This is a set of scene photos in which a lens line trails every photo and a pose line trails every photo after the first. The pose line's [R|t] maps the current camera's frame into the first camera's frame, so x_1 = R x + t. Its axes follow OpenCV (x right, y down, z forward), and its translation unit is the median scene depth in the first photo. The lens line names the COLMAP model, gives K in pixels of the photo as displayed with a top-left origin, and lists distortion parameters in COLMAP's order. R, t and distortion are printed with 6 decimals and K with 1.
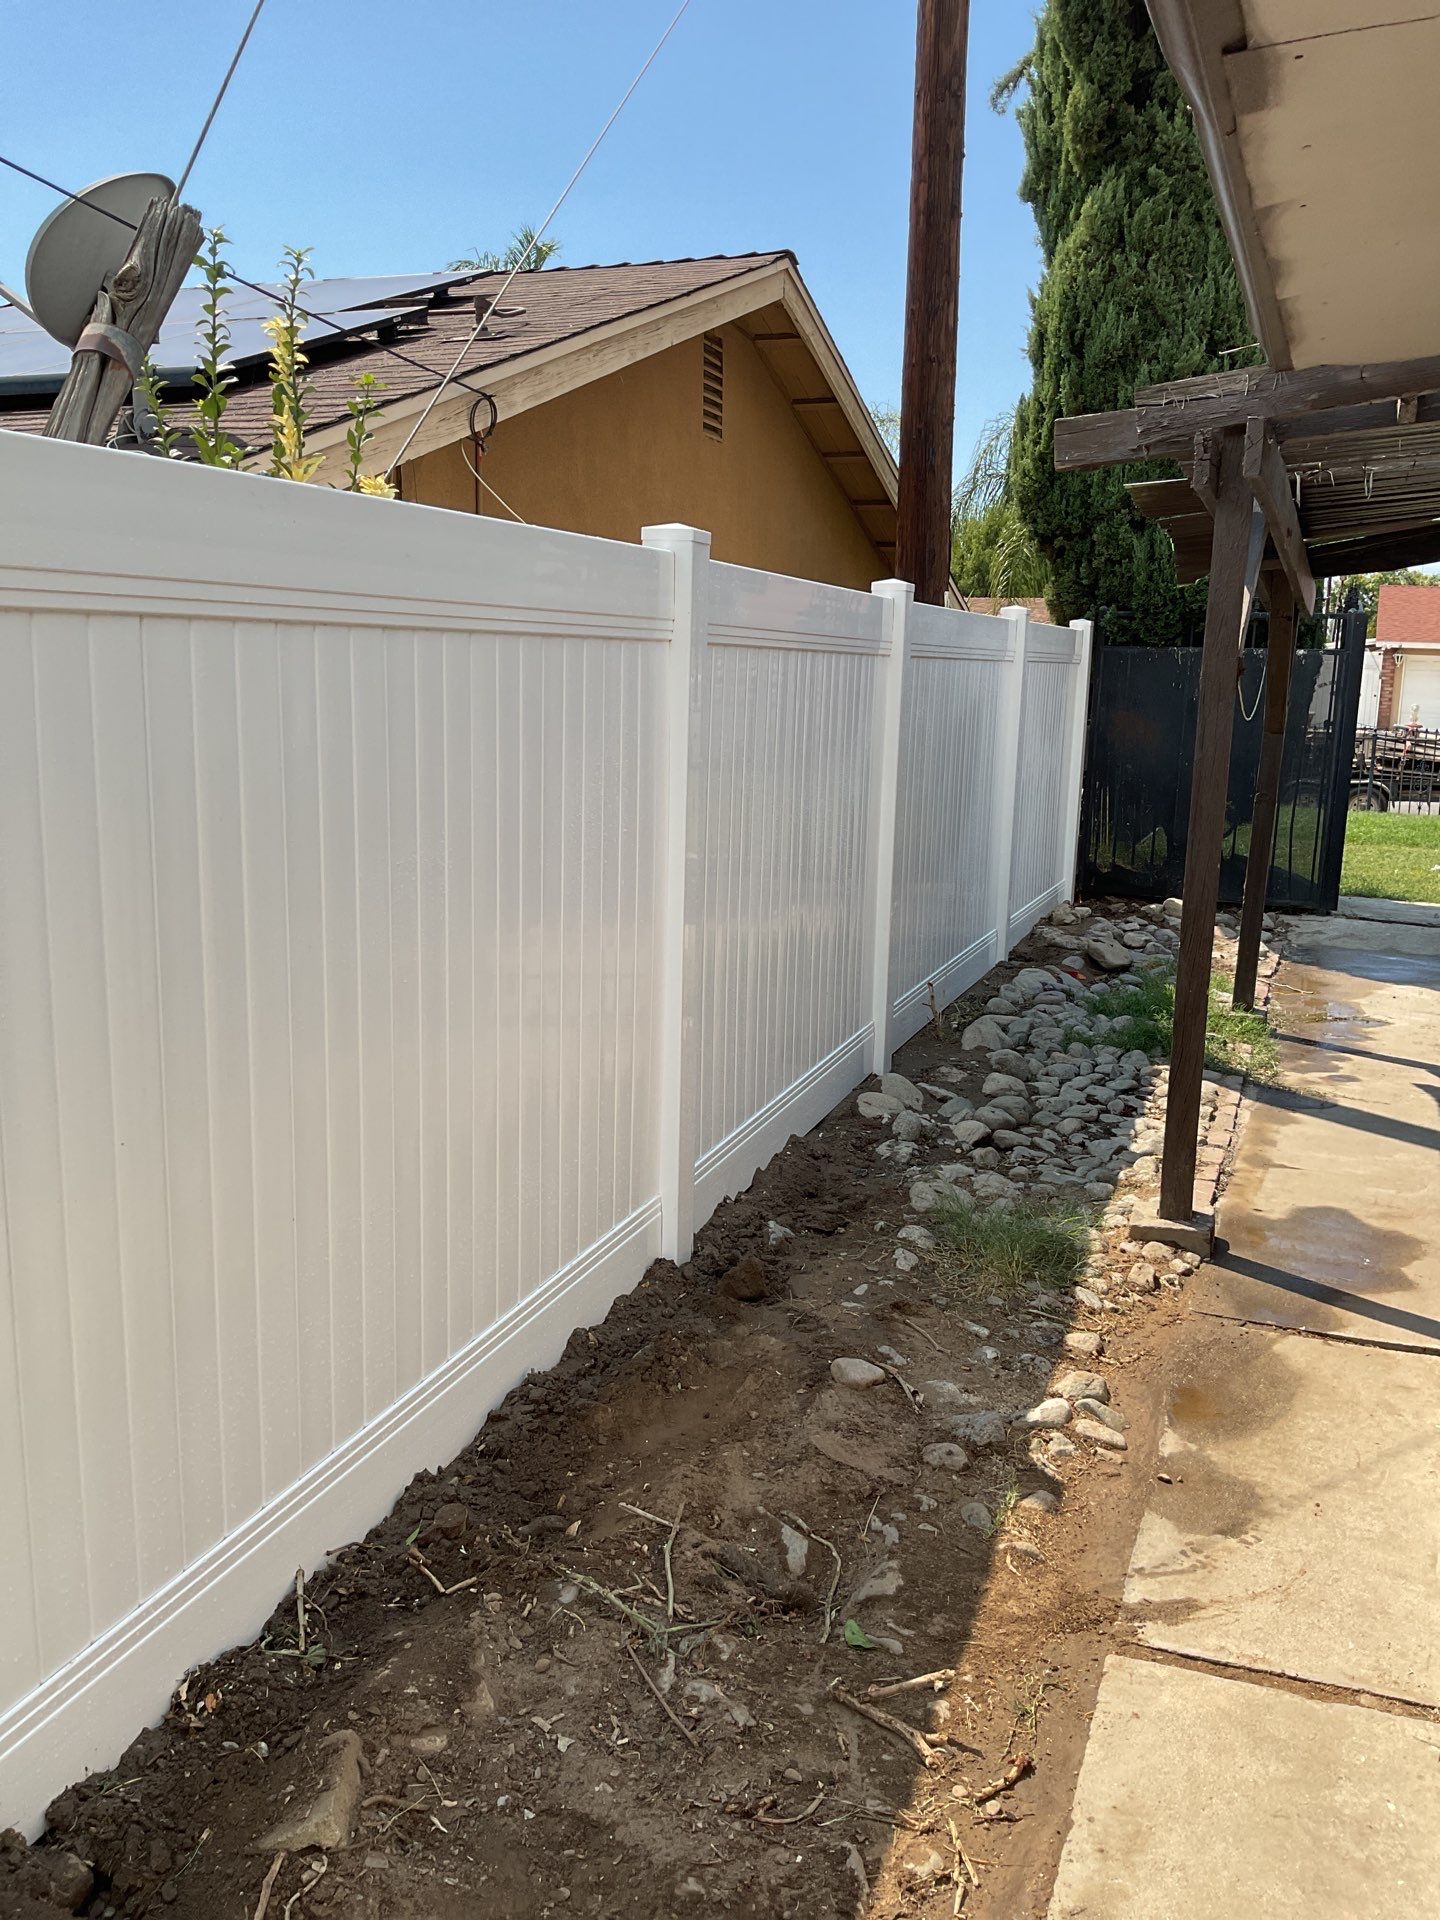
lens RADIAL K [[1626.5, 0, 720.0], [0, 1626.5, 960.0], [0, 0, 1]] dist [0.061363, -0.130128]
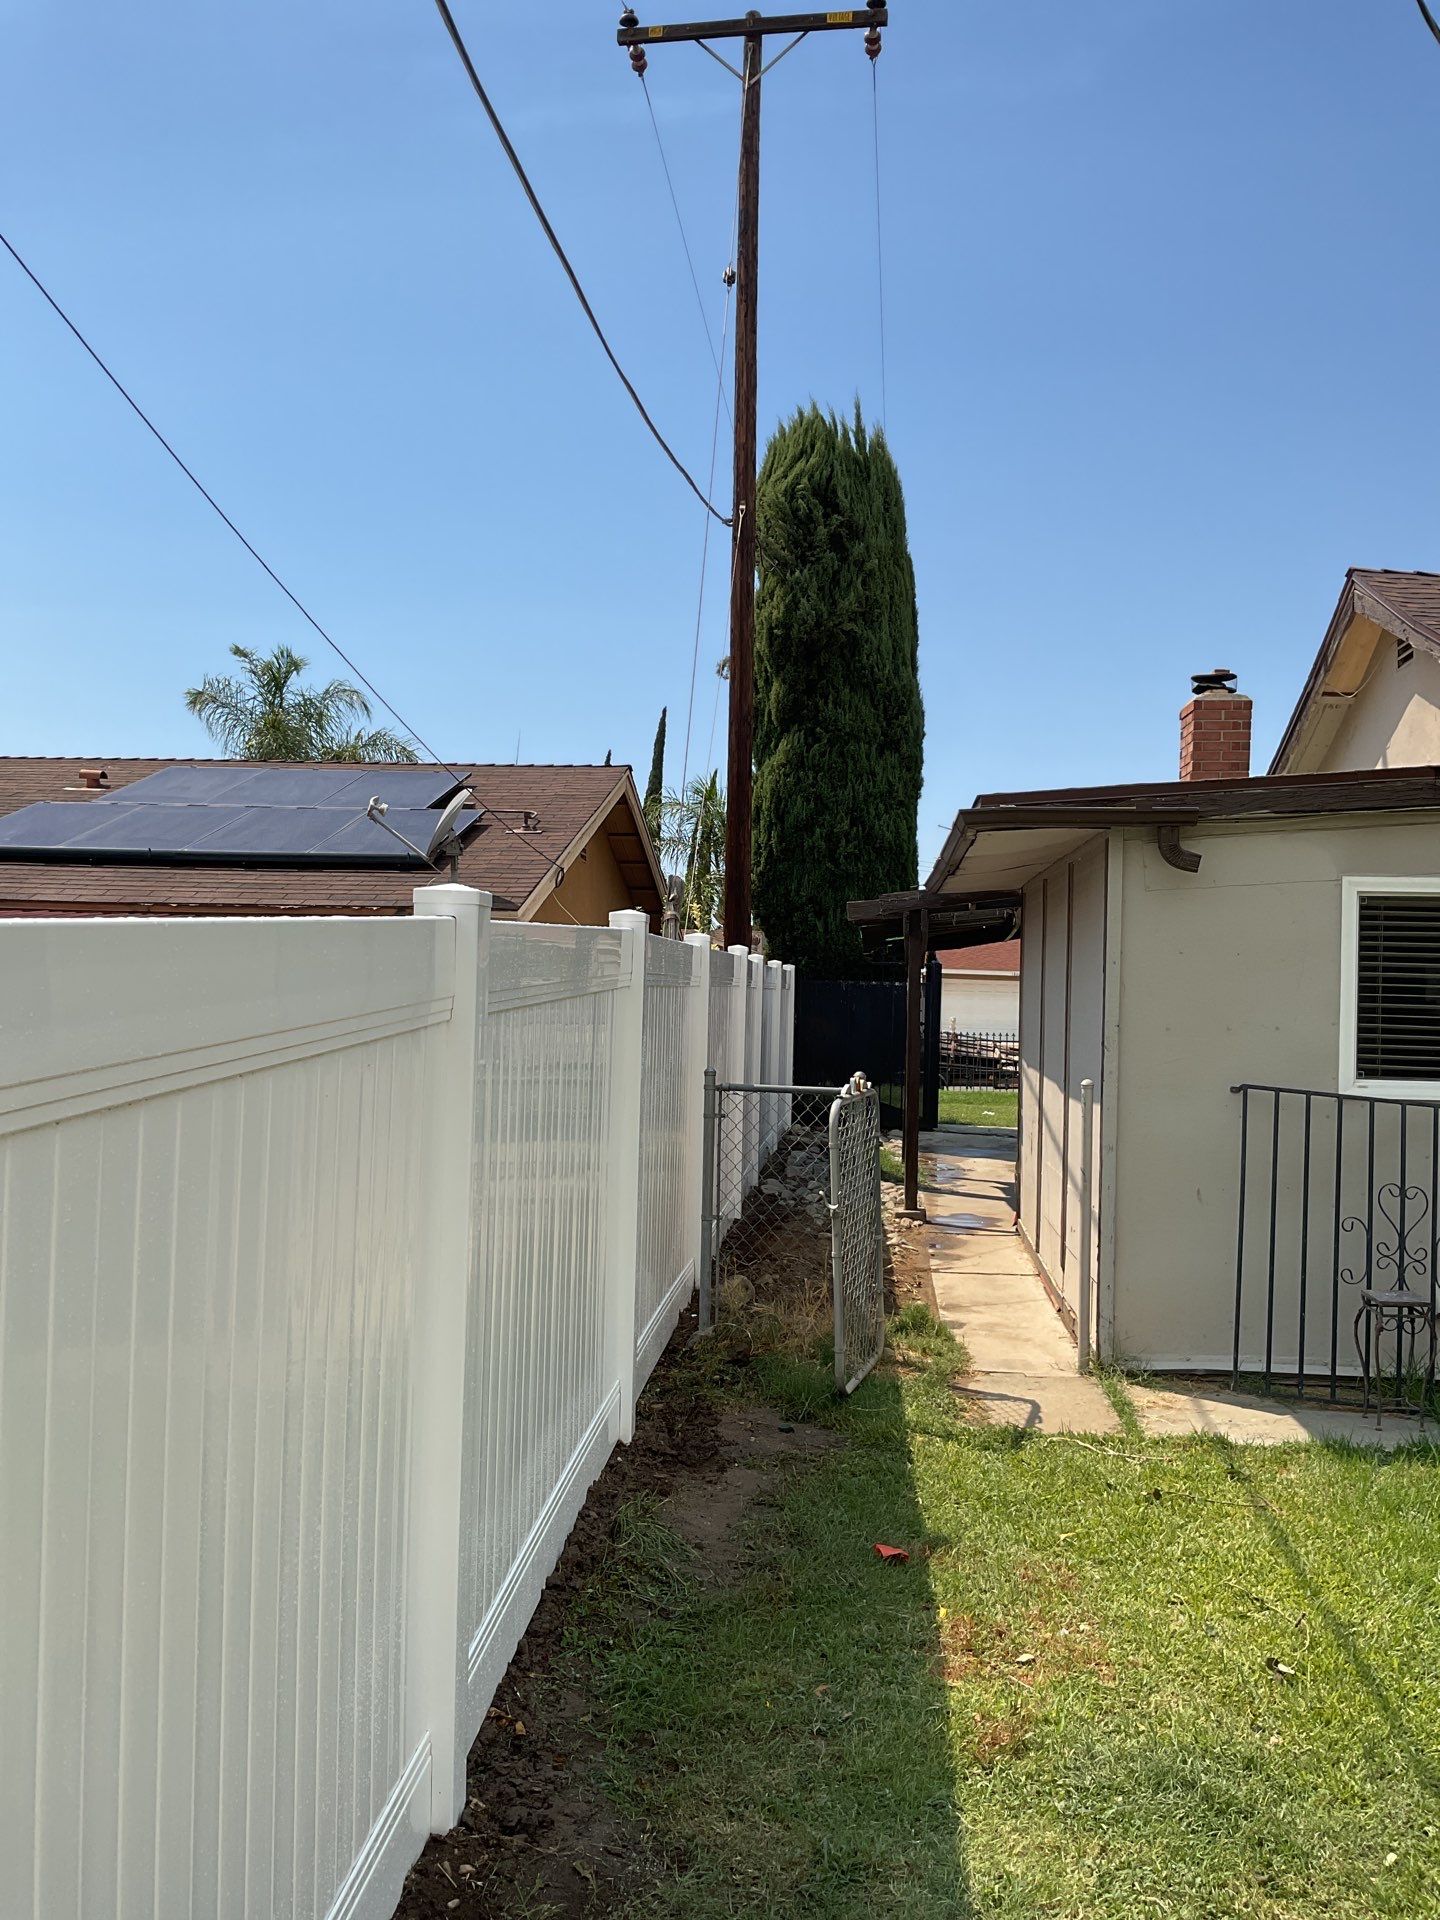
lens RADIAL K [[1626.5, 0, 720.0], [0, 1626.5, 960.0], [0, 0, 1]] dist [0.061363, -0.130128]
pose [[0.966261, -0.000391, 0.257563, -0.317261], [0.049979, 0.981276, -0.186011, 0.113168], [-0.252667, 0.192608, 0.948188, -0.671398]]
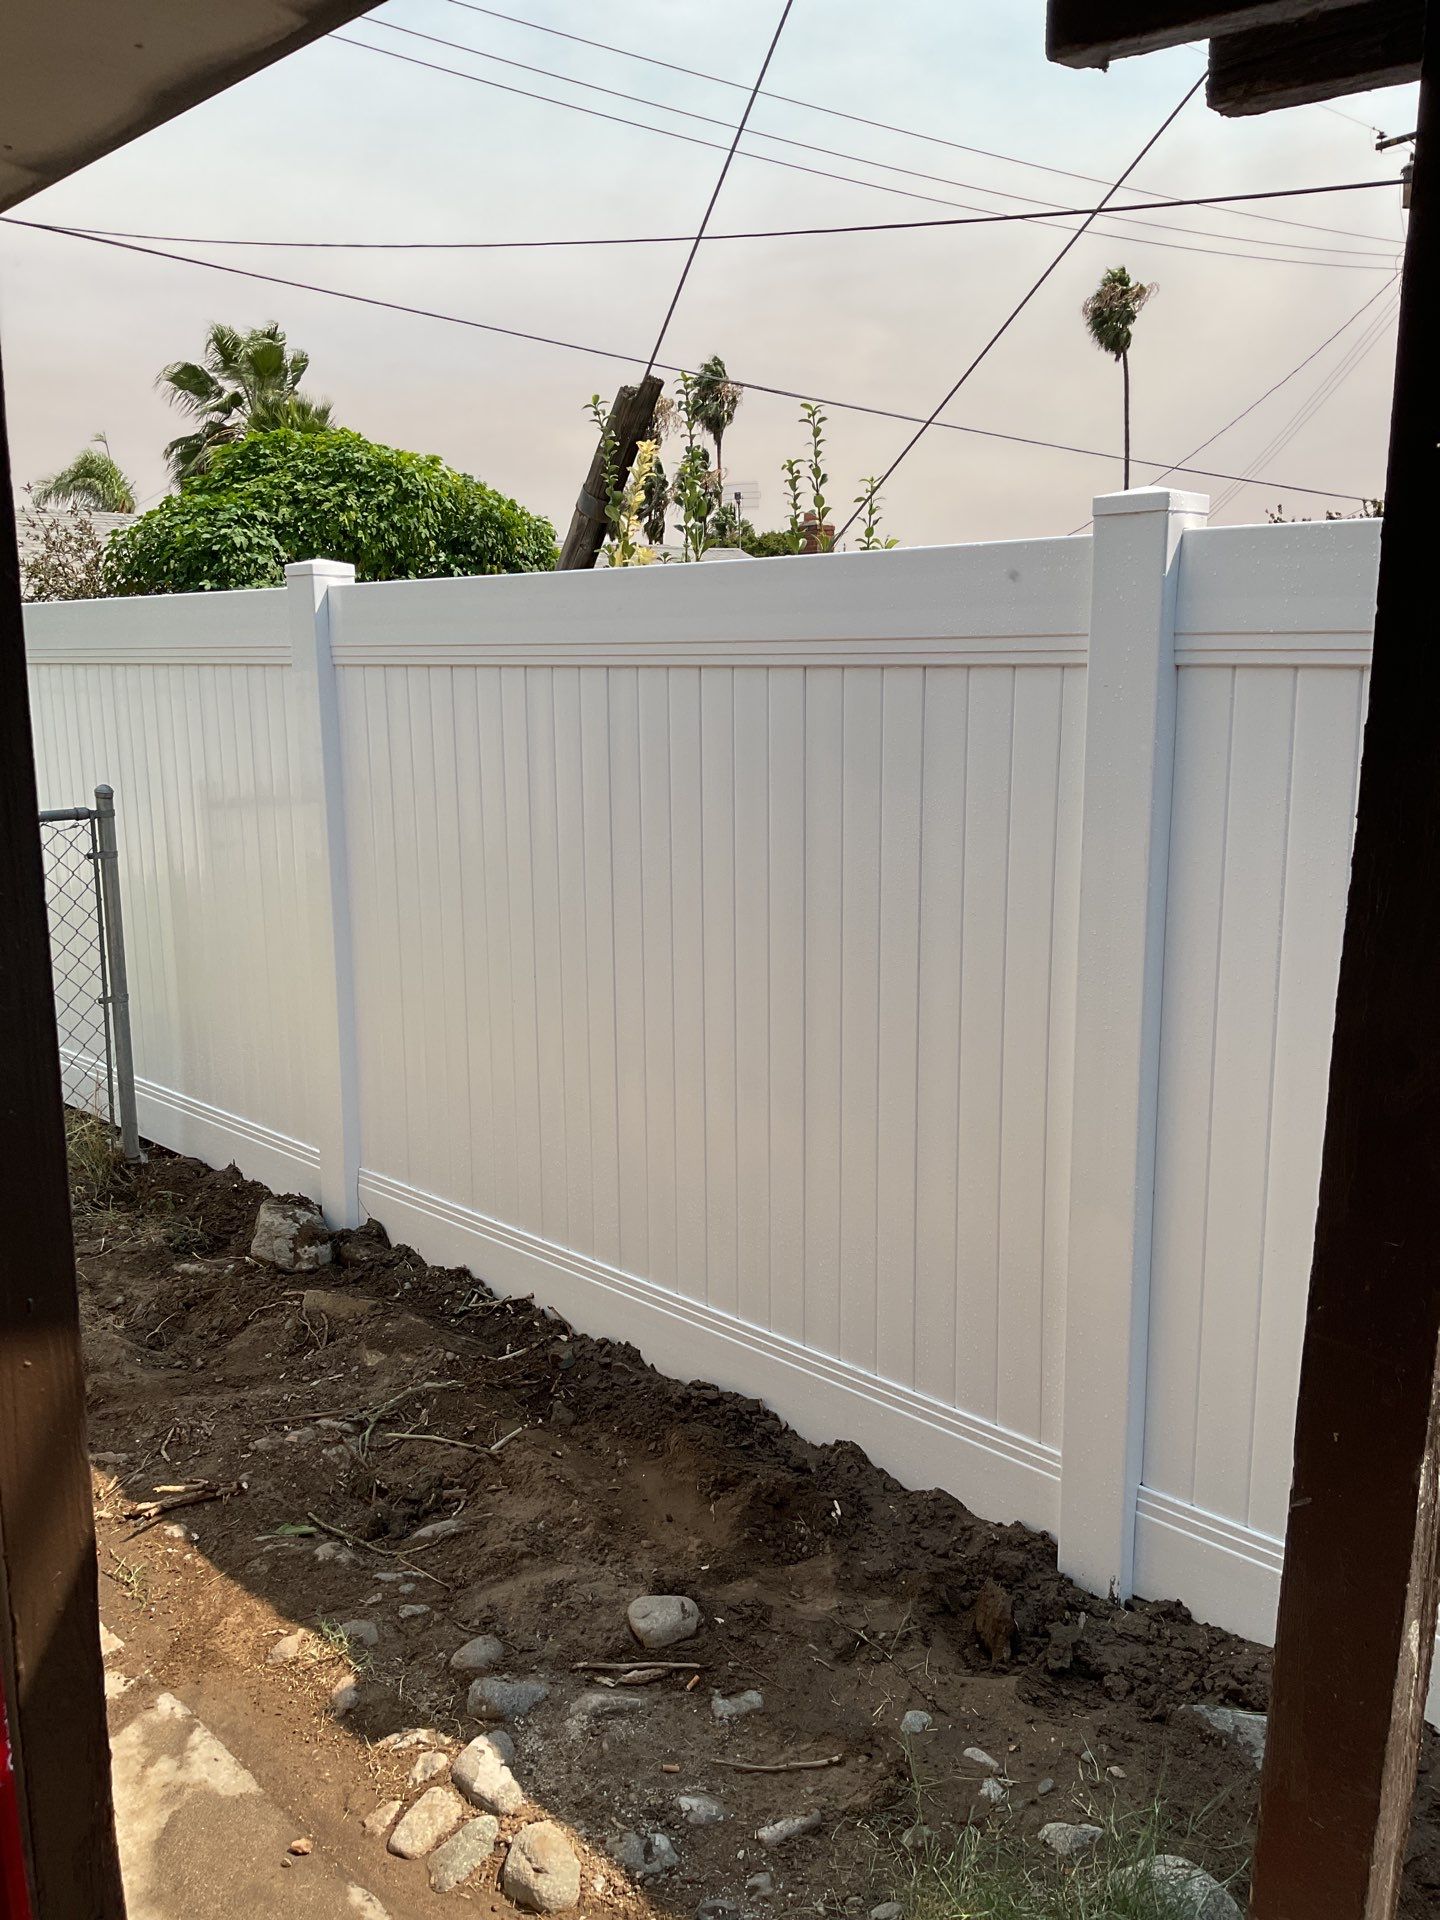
lens RADIAL K [[1569.0, 0, 720.0], [0, 1569.0, 960.0], [0, 0, 1]] dist [0.001974, -0.004671]
pose [[-0.416198, 0.160464, -0.895003, 0.261411], [-0.175329, 0.951671, 0.252156, -0.089534], [0.892210, 0.261866, -0.367949, 0.461269]]
